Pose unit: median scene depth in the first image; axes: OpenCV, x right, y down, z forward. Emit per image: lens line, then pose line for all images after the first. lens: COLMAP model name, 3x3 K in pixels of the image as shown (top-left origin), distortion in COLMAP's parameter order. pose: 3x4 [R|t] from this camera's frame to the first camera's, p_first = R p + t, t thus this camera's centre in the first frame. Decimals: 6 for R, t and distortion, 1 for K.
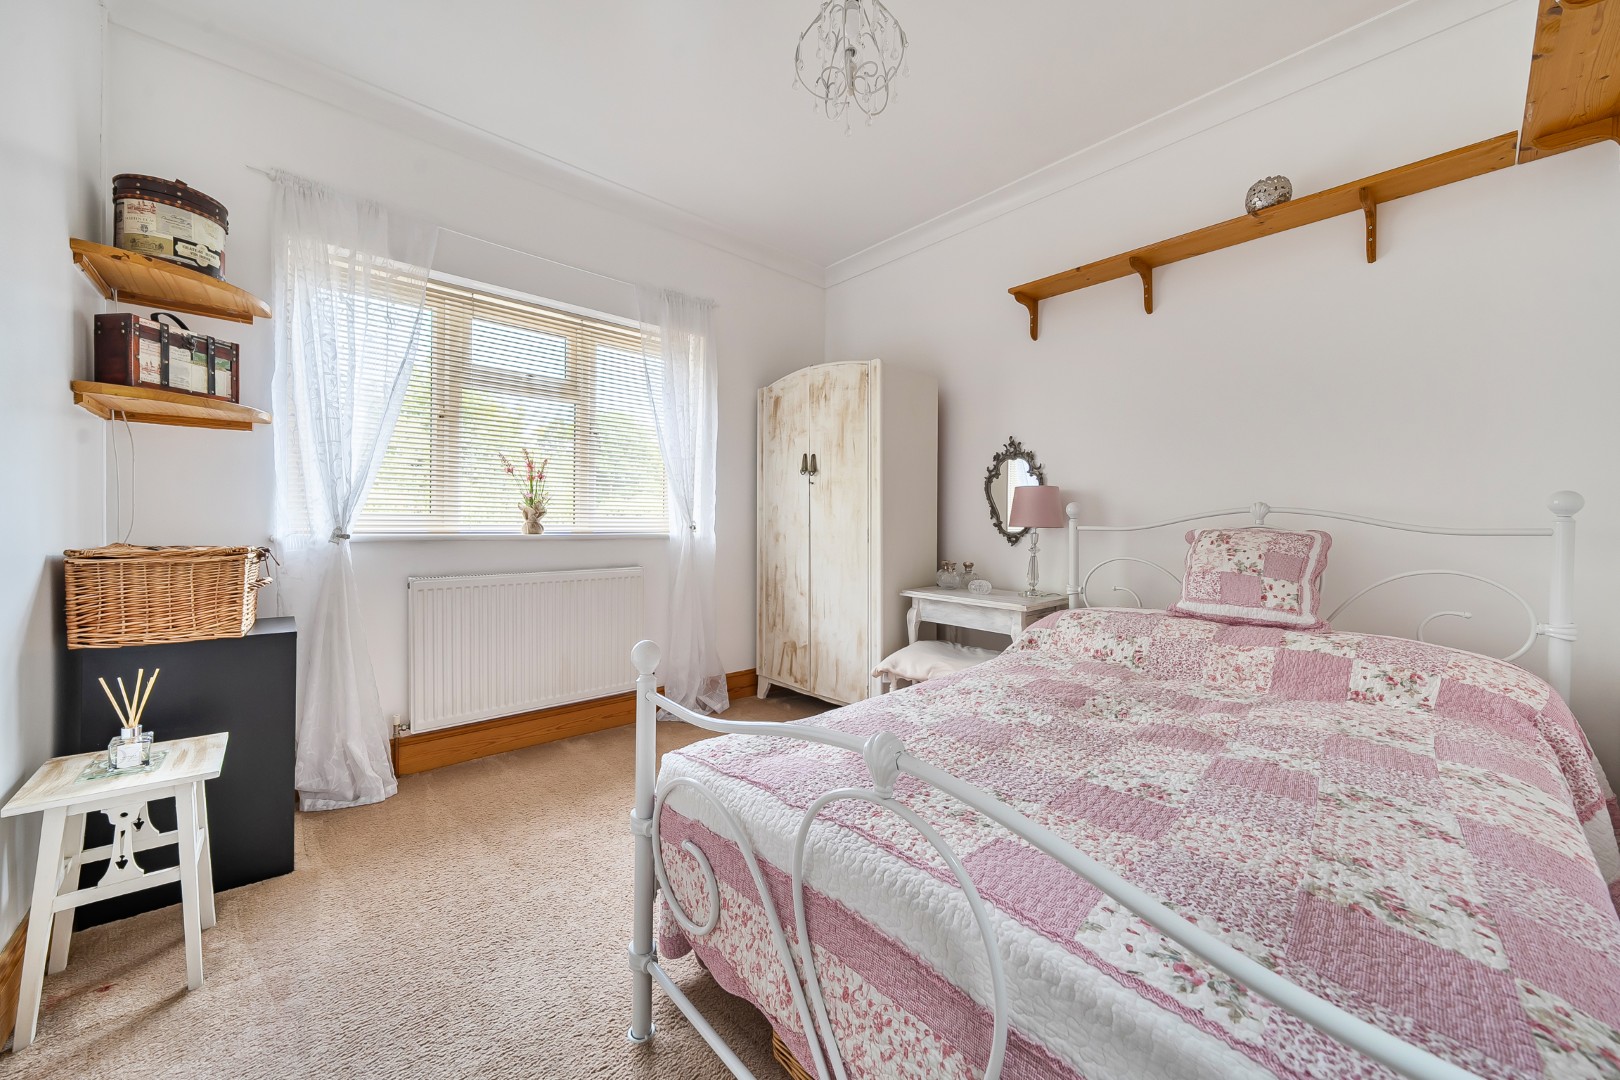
lens RADIAL K [[582.1, 0, 807.8], [0, 582.1, 523.8], [0, 0, 1]] dist [0.000452, 0.000031]
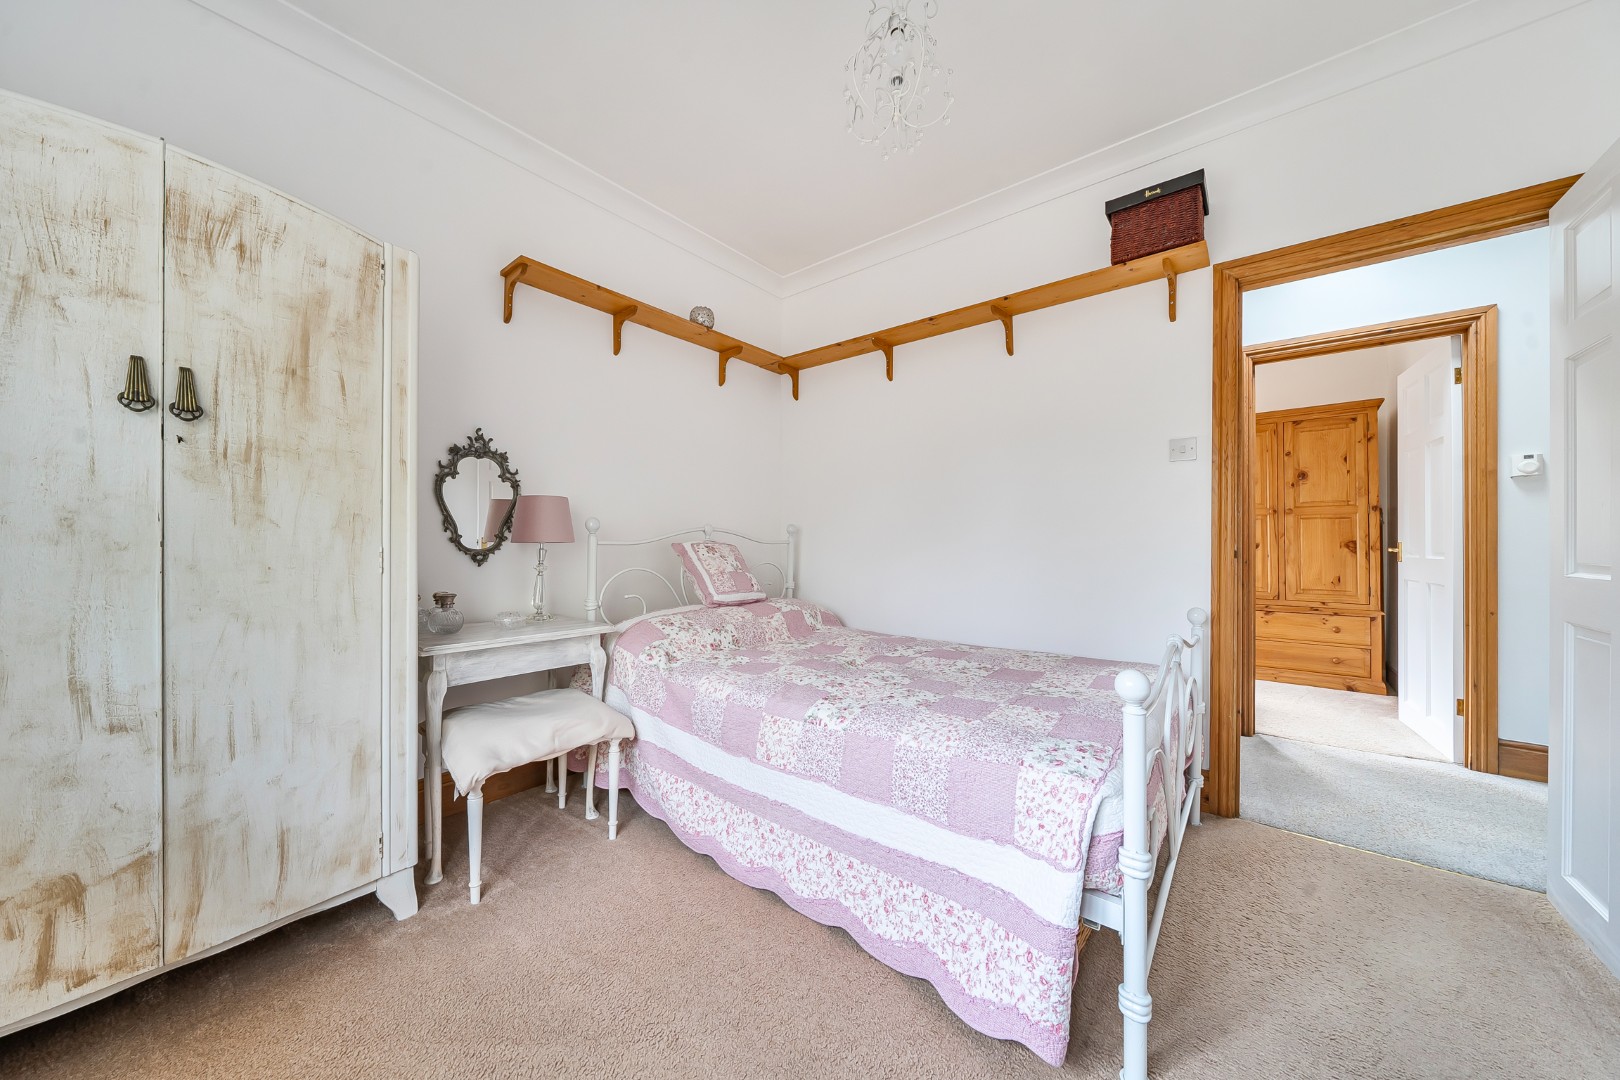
lens RADIAL K [[566.4, 0, 770.8], [0, 566.4, 541.0], [0, 0, 1]] dist [-0.002468, -0.000131]
pose [[-0.122711, -0.011288, 0.992378, -0.461688], [-0.006190, 0.999925, 0.010608, -0.007045], [-0.992423, -0.004841, -0.122772, 0.689003]]
